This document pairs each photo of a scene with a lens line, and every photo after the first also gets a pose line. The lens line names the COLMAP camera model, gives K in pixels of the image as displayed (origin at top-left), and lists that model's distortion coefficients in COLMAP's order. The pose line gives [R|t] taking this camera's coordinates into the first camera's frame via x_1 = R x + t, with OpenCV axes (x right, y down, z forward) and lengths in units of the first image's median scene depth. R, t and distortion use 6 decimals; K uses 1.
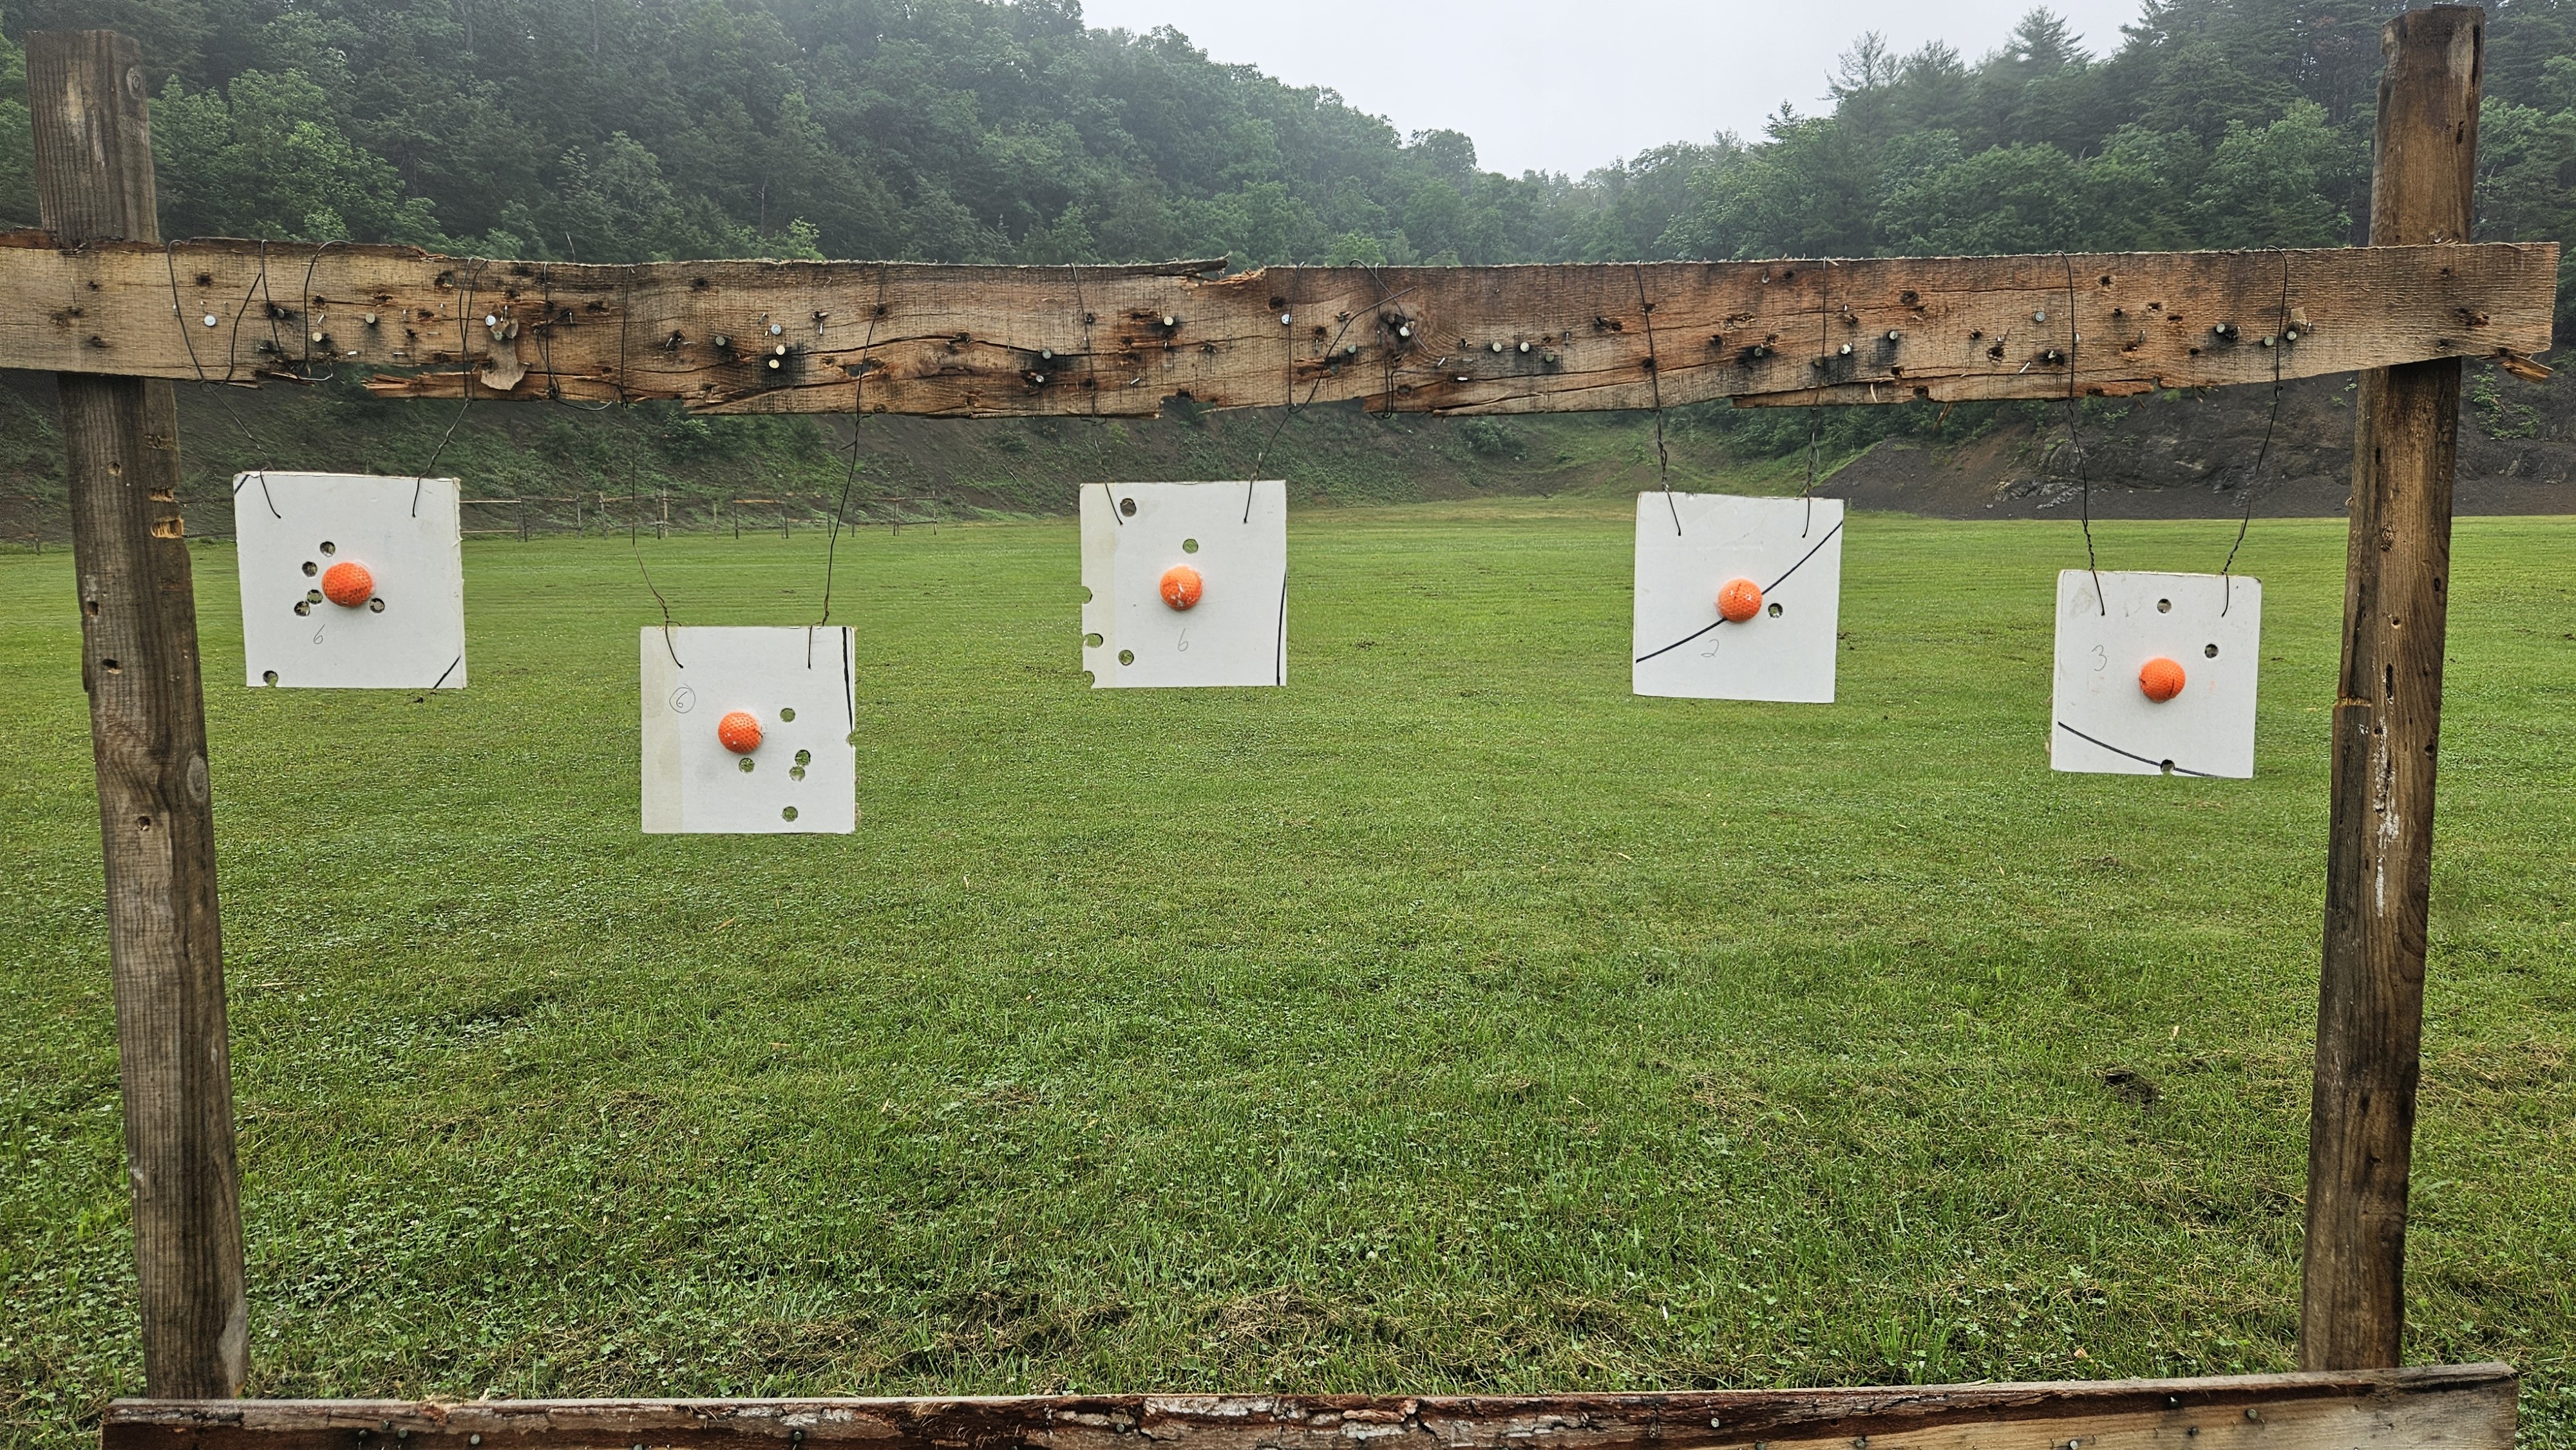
lens RADIAL K [[1670.4, 0, 1288.0], [0, 1670.4, 725.0], [0, 0, 1]] dist [0.088047, -0.128365]
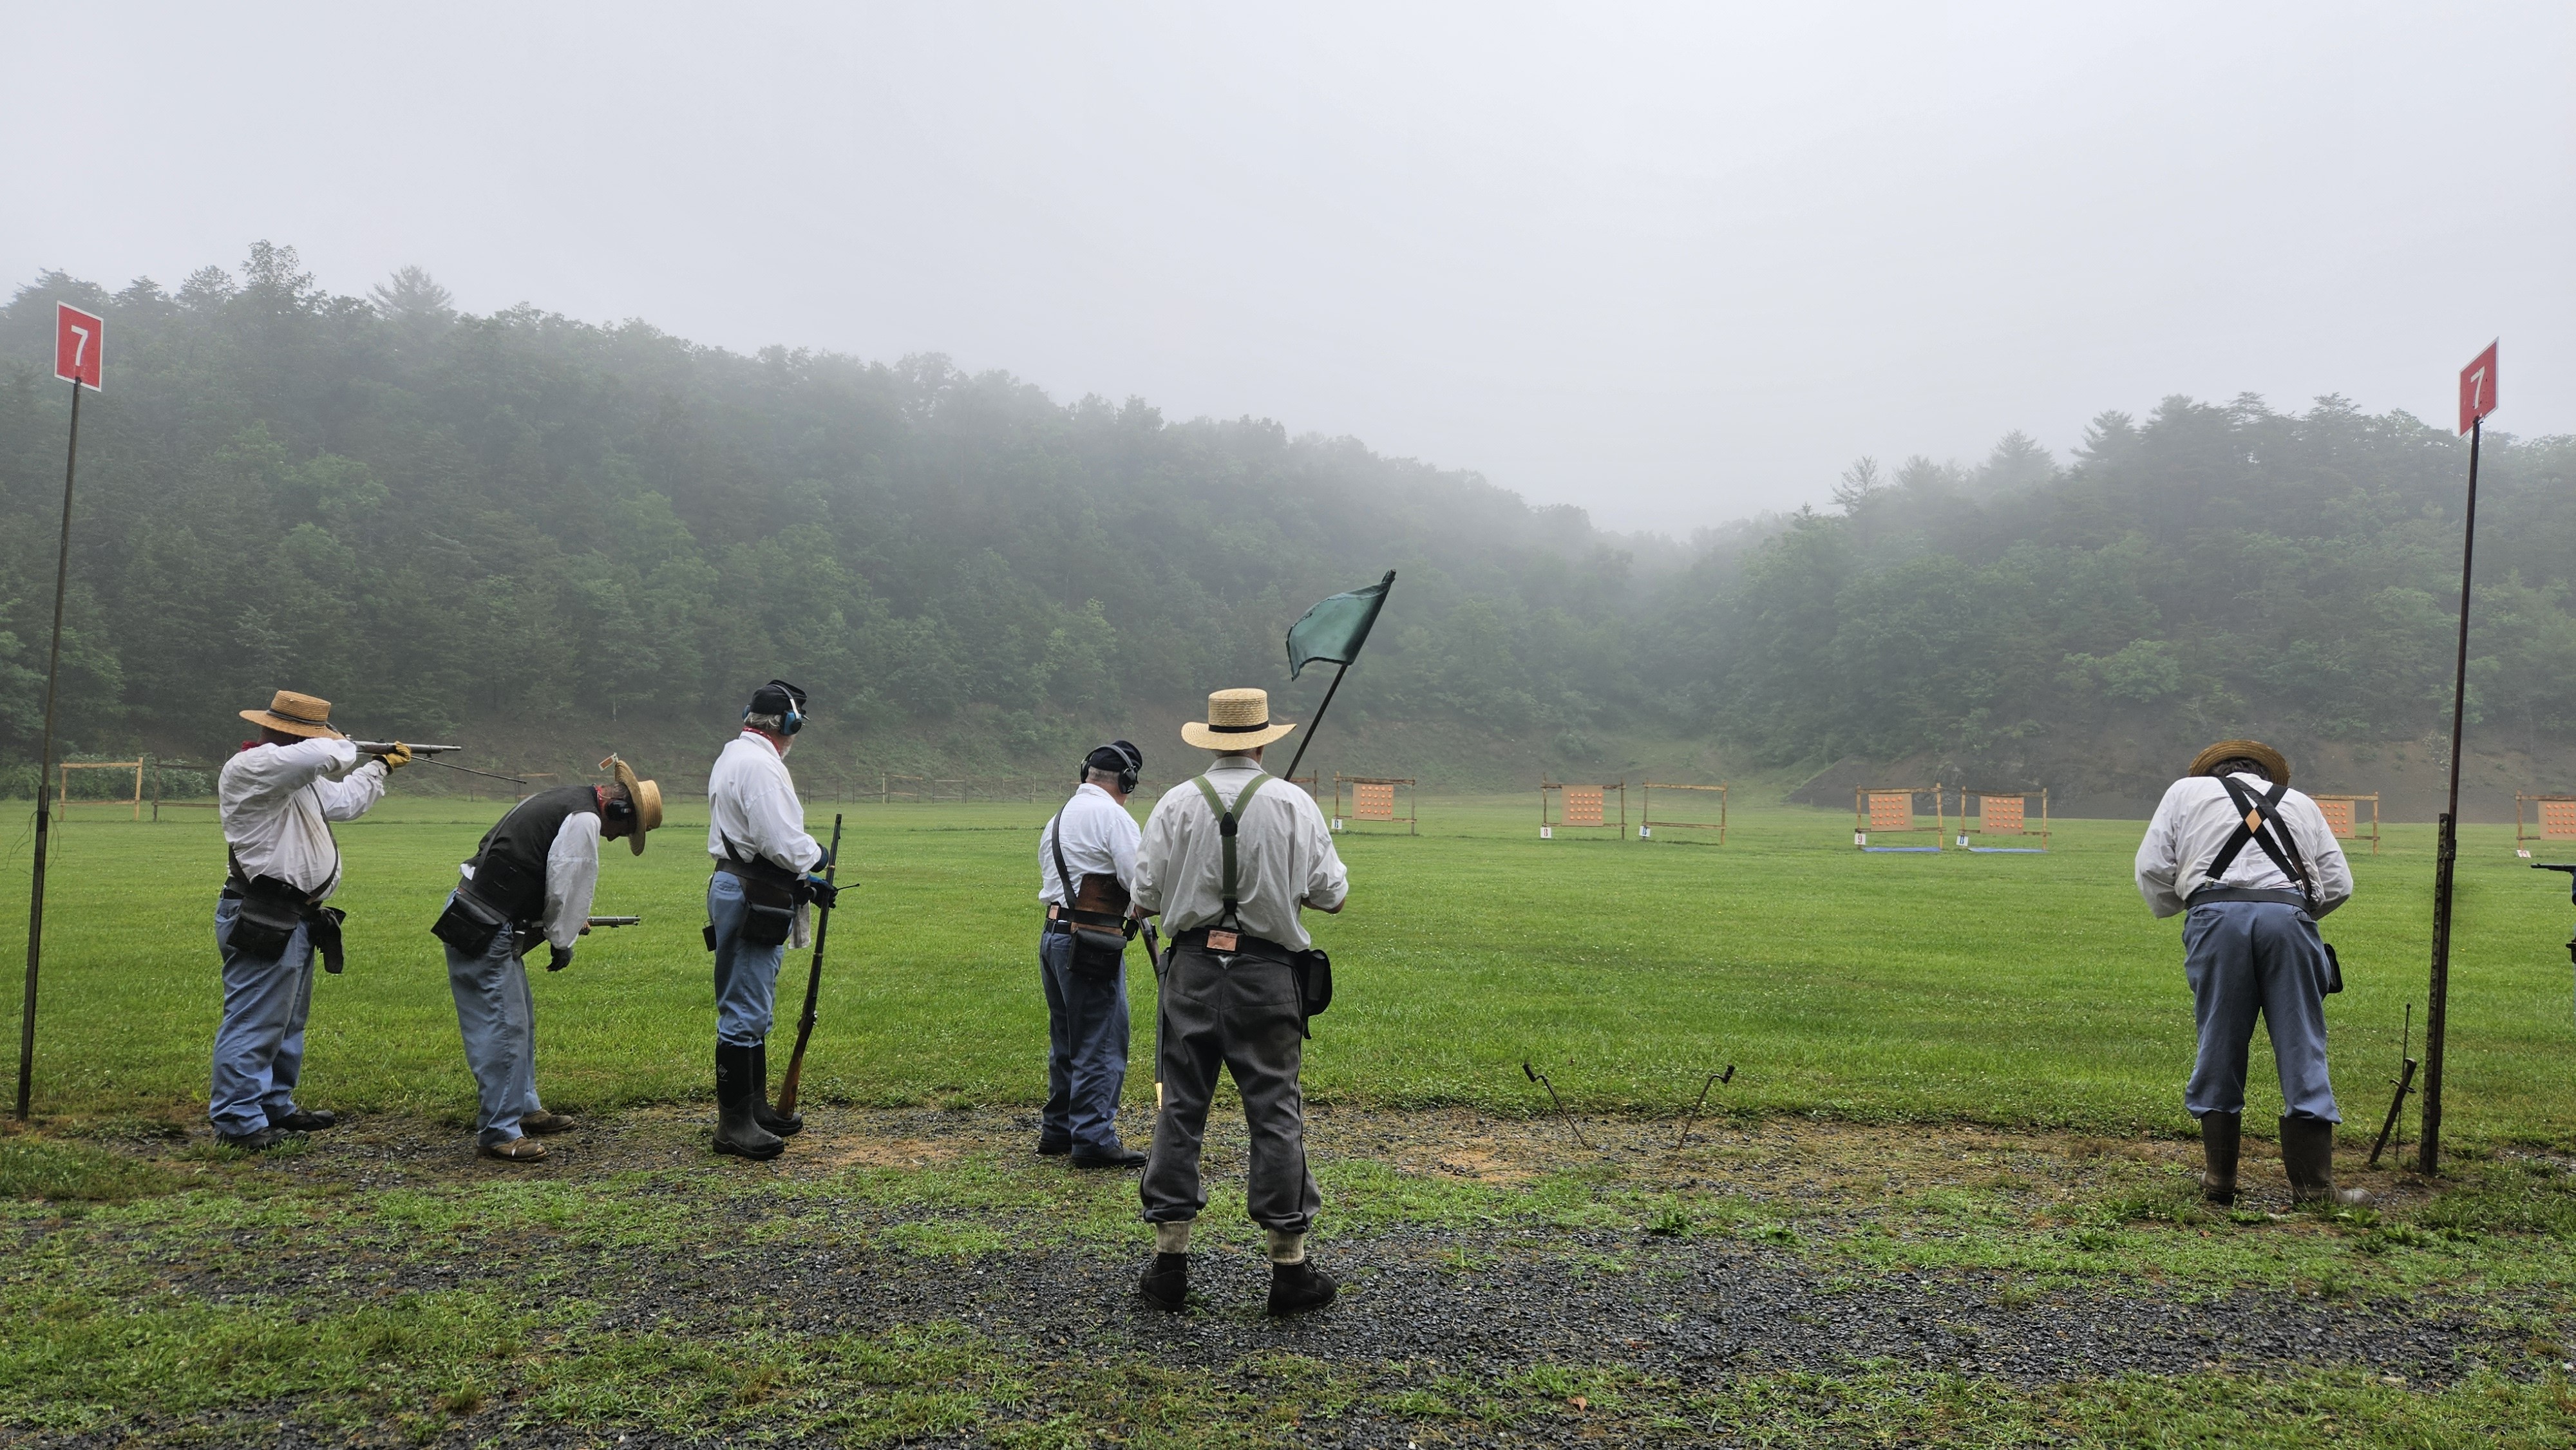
lens RADIAL K [[1670.4, 0, 1288.0], [0, 1670.4, 725.0], [0, 0, 1]] dist [0.088047, -0.128365]
pose [[0.993964, 0.018708, -0.108101, 0.044292], [-0.036651, 0.985366, -0.166467, 0.050400], [0.103404, 0.169424, 0.980104, -0.395323]]
